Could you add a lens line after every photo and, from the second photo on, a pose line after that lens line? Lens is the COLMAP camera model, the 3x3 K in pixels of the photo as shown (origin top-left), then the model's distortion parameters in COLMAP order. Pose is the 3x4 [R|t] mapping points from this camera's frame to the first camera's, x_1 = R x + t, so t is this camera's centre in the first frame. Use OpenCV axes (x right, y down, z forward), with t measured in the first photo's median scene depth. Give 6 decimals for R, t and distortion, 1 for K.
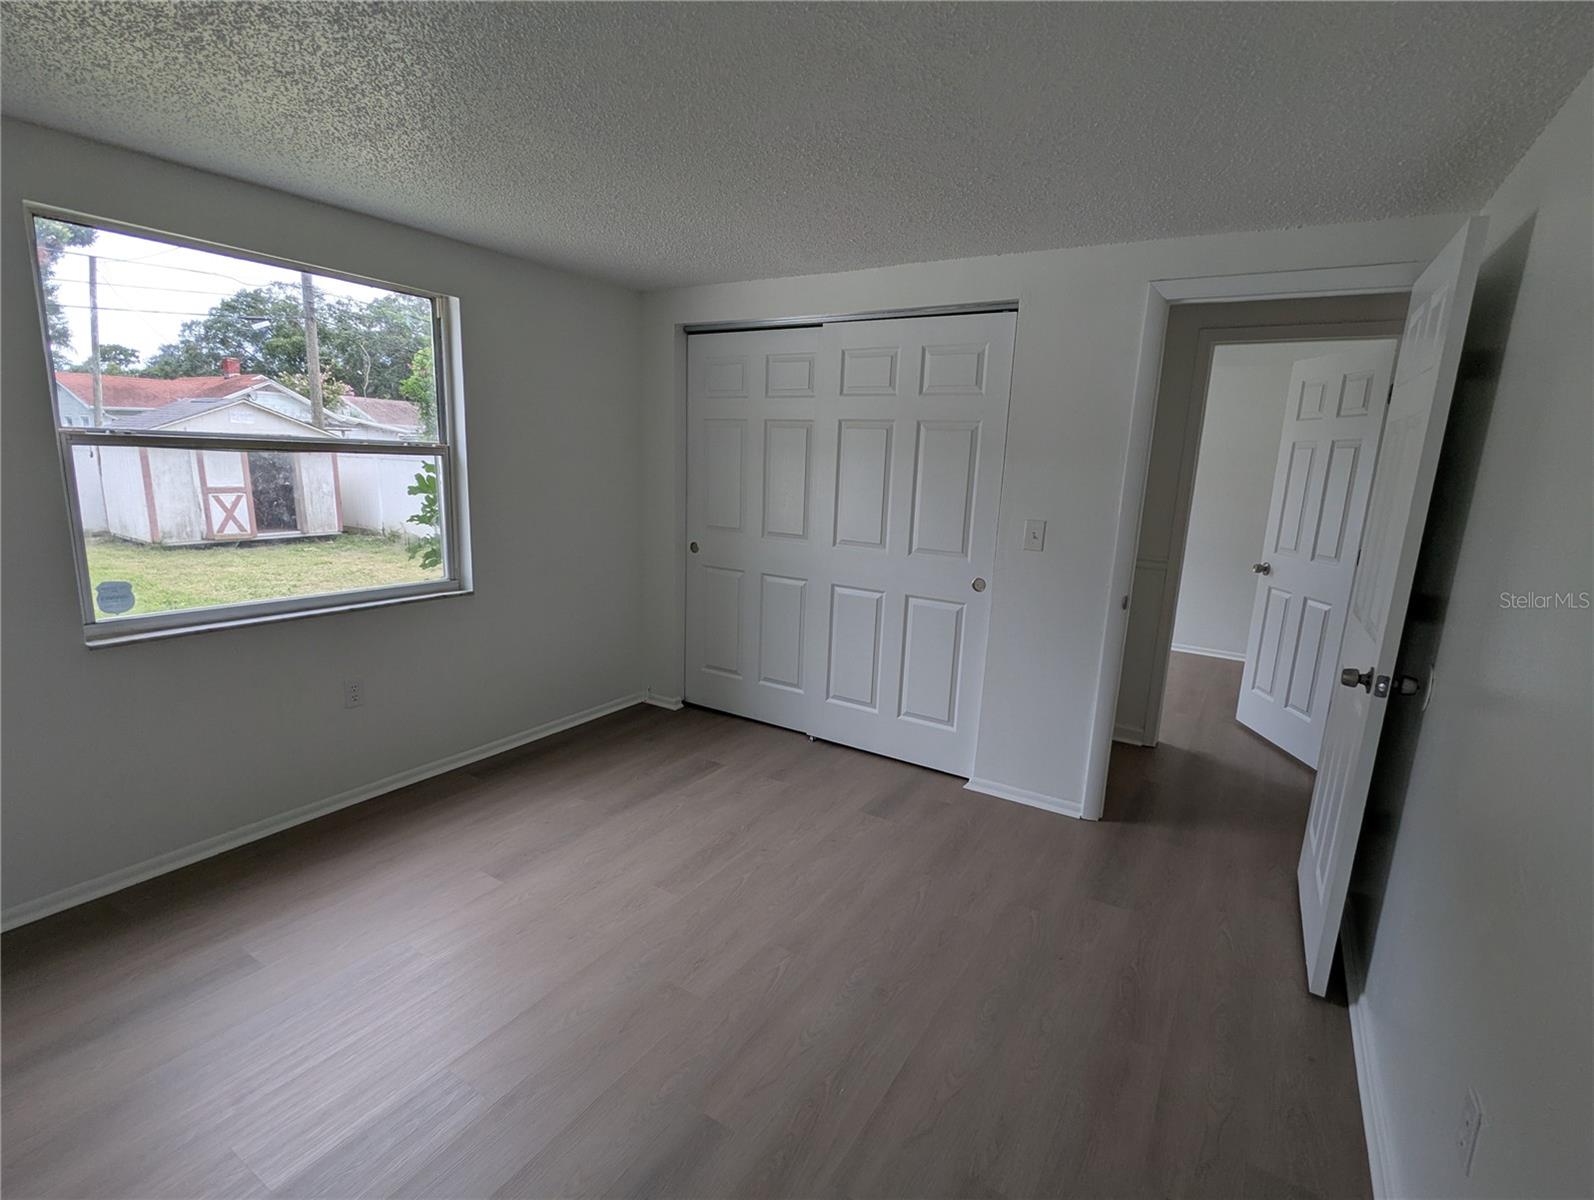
lens RADIAL K [[751.8, 0, 803.0], [0, 751.8, 607.6], [0, 0, 1]] dist [0.003759, 0.000975]
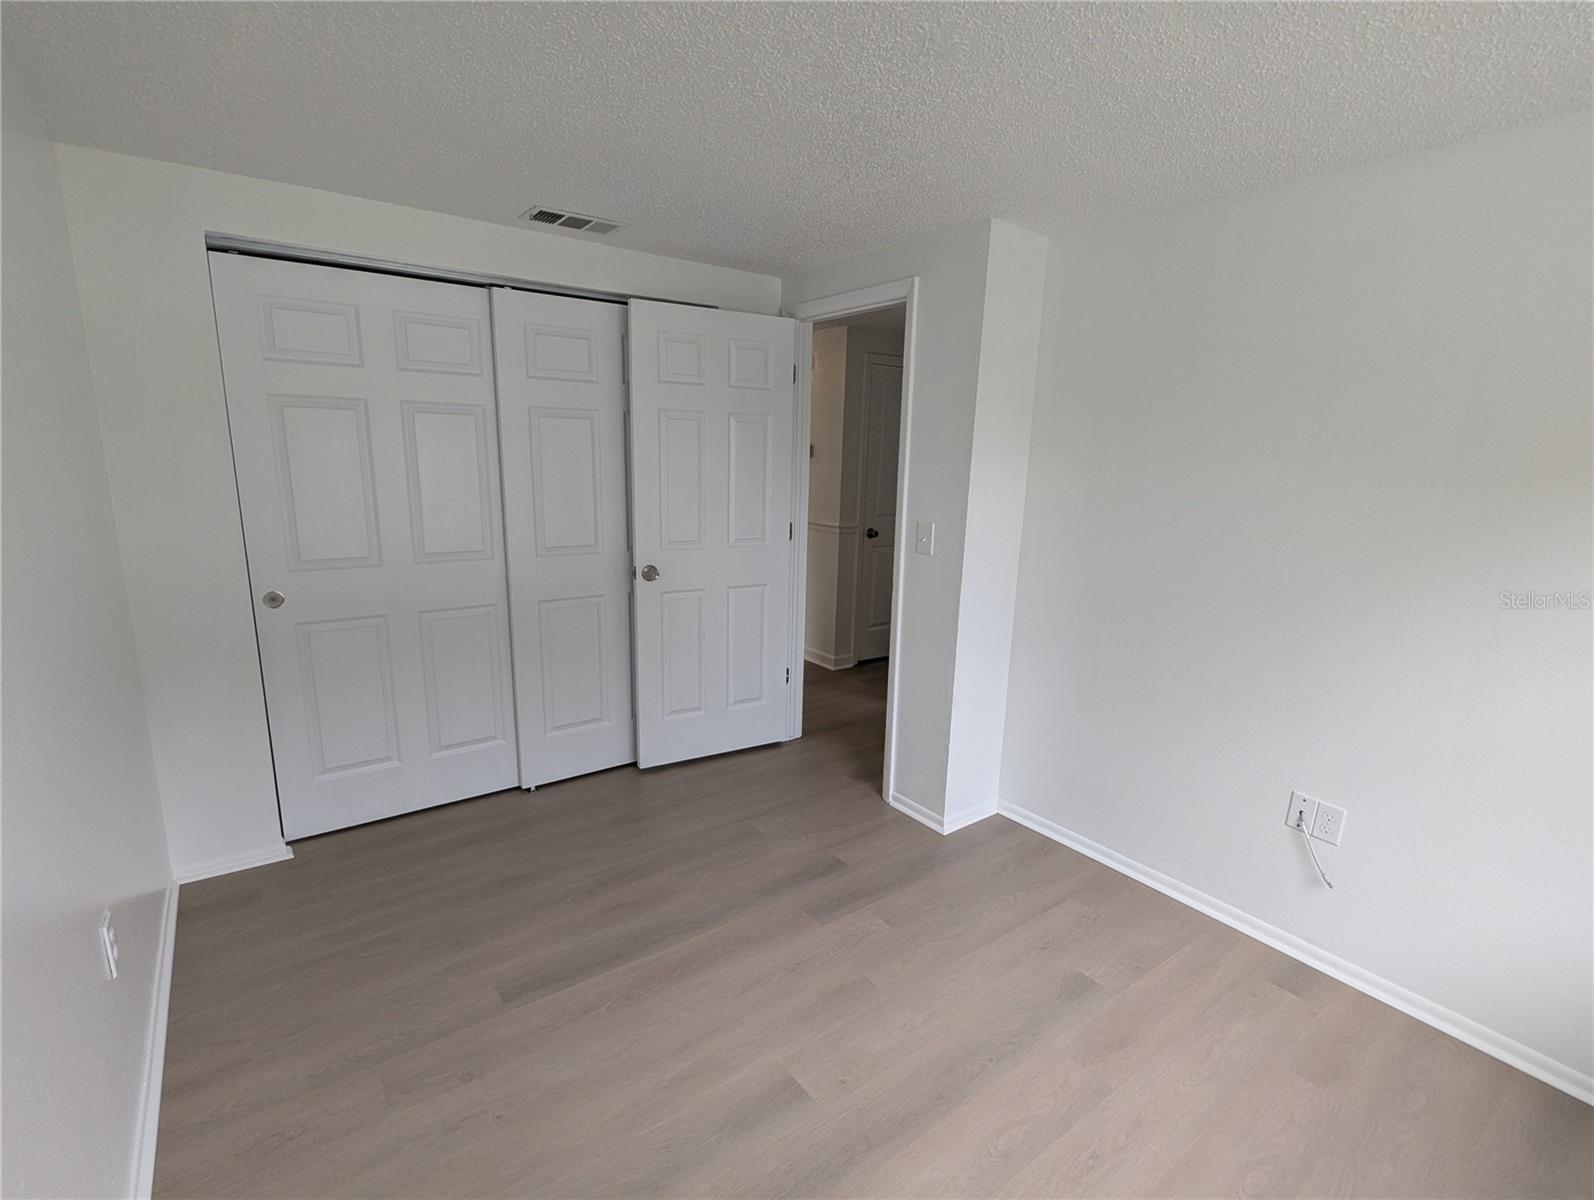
lens RADIAL K [[751.8, 0, 803.0], [0, 751.8, 607.6], [0, 0, 1]] dist [0.003759, 0.000975]
pose [[0.365960, -0.218648, 0.904580, -0.586882], [0.171451, 0.971211, 0.165391, -0.108319], [-0.914701, 0.094565, 0.392912, 0.370487]]
